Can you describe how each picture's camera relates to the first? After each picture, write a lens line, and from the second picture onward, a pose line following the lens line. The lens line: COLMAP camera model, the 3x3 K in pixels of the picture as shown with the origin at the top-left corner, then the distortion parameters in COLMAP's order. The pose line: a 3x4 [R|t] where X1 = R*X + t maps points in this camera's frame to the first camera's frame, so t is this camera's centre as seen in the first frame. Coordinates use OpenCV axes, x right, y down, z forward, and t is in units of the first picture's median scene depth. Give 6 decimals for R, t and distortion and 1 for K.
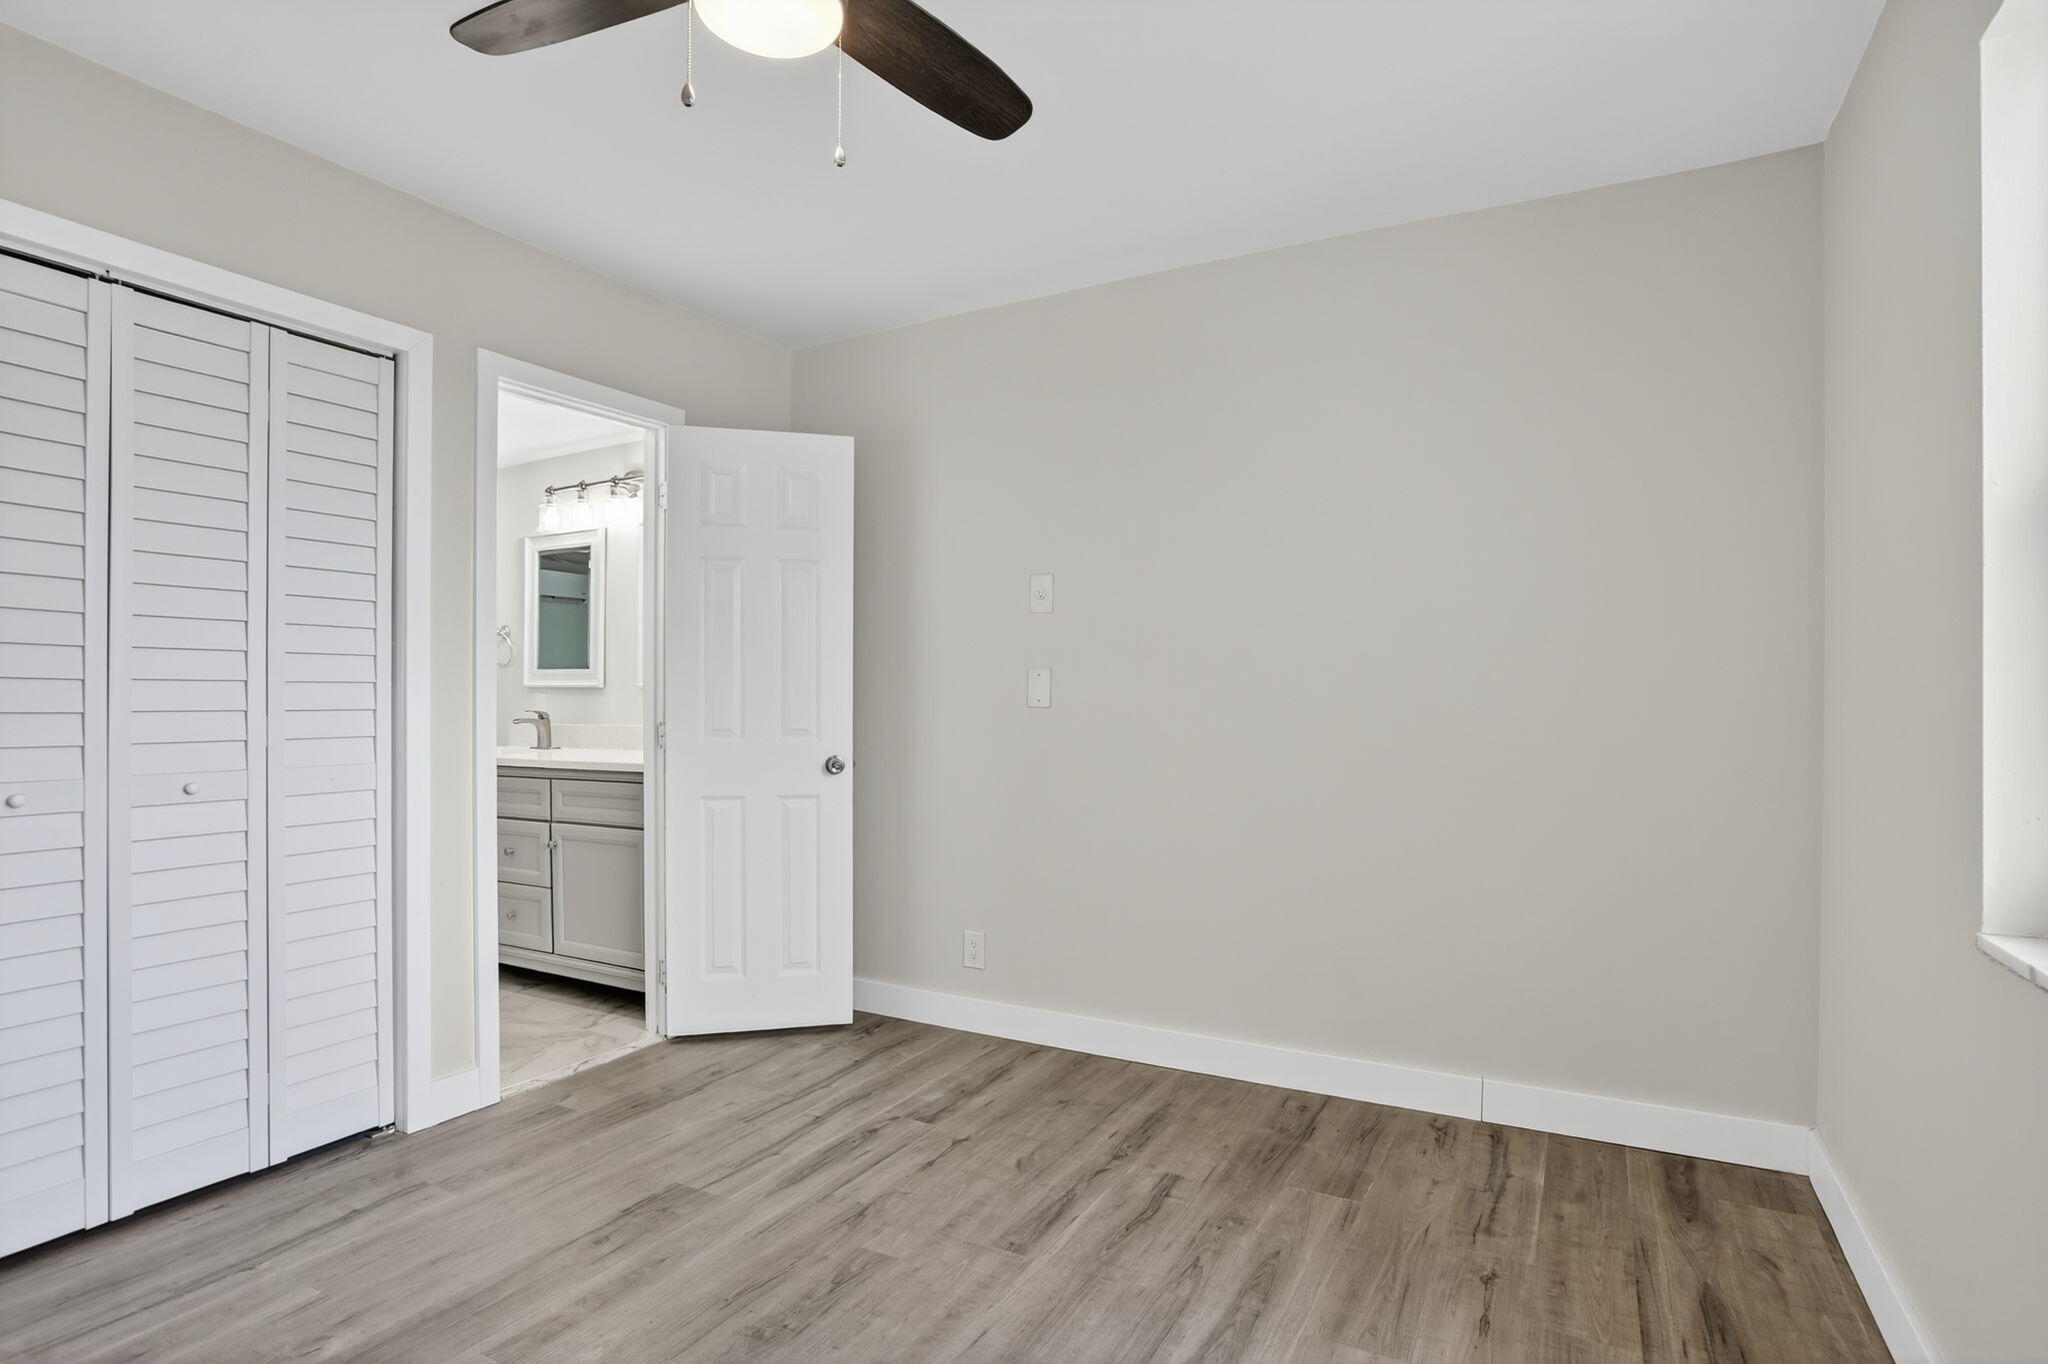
lens RADIAL K [[1007.4, 0, 968.2], [0, 1007.4, 699.0], [0, 0, 1]] dist [-0.059566, 0.017657]
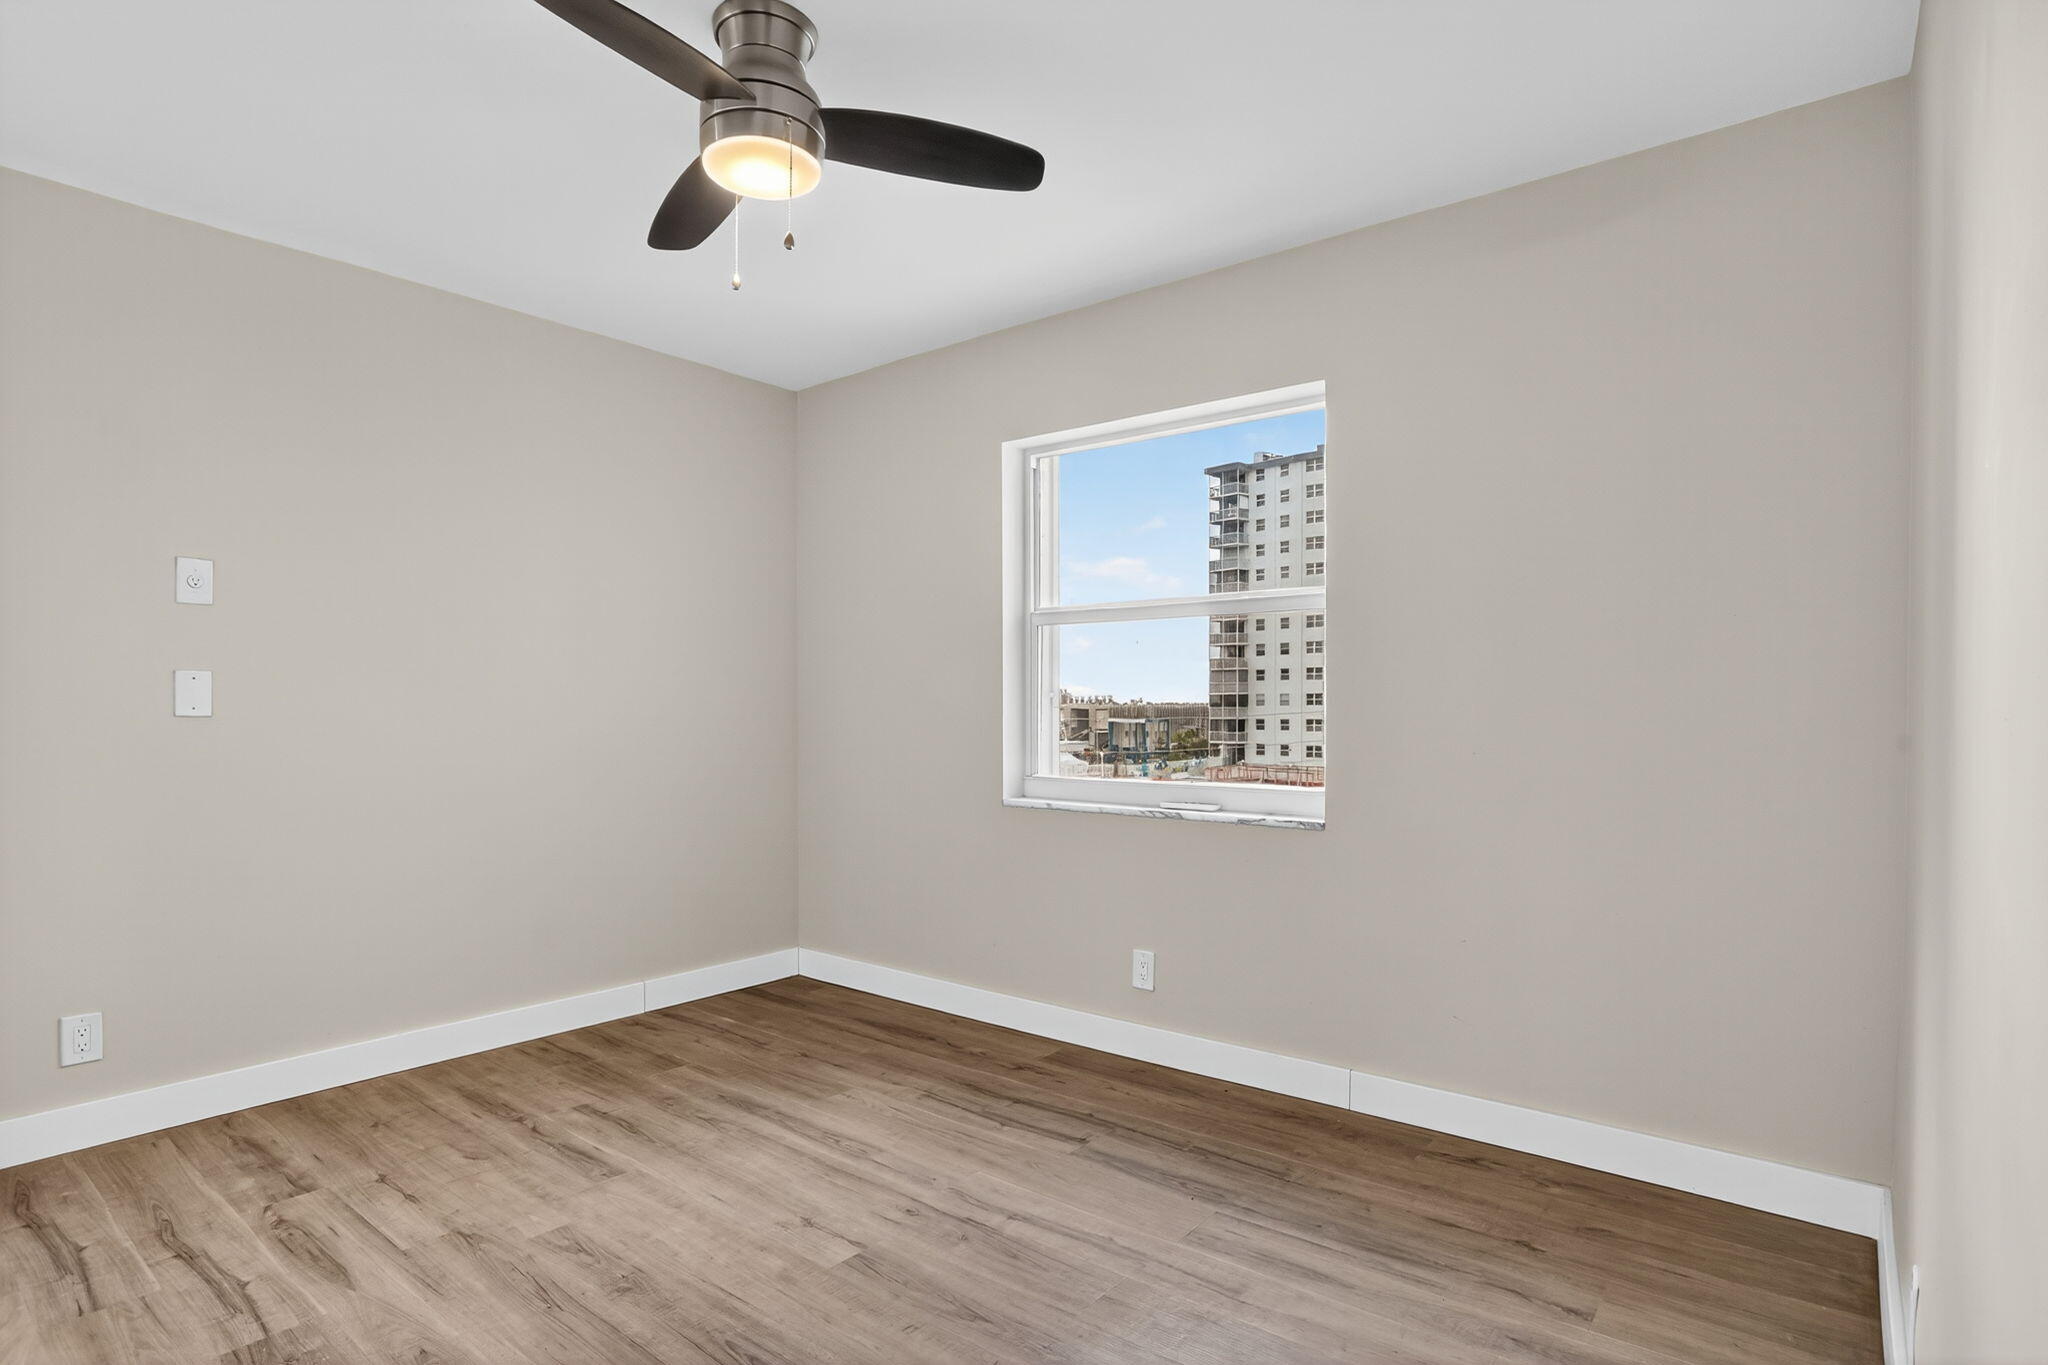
lens RADIAL K [[1061.7, 0, 967.0], [0, 1061.7, 734.0], [0, 0, 1]] dist [-0.019725, 0.003555]
pose [[0.212138, -0.029490, 0.976795, -0.912084], [-0.004650, 0.999503, 0.031186, -0.010088], [-0.977229, -0.011158, 0.211896, 0.275091]]
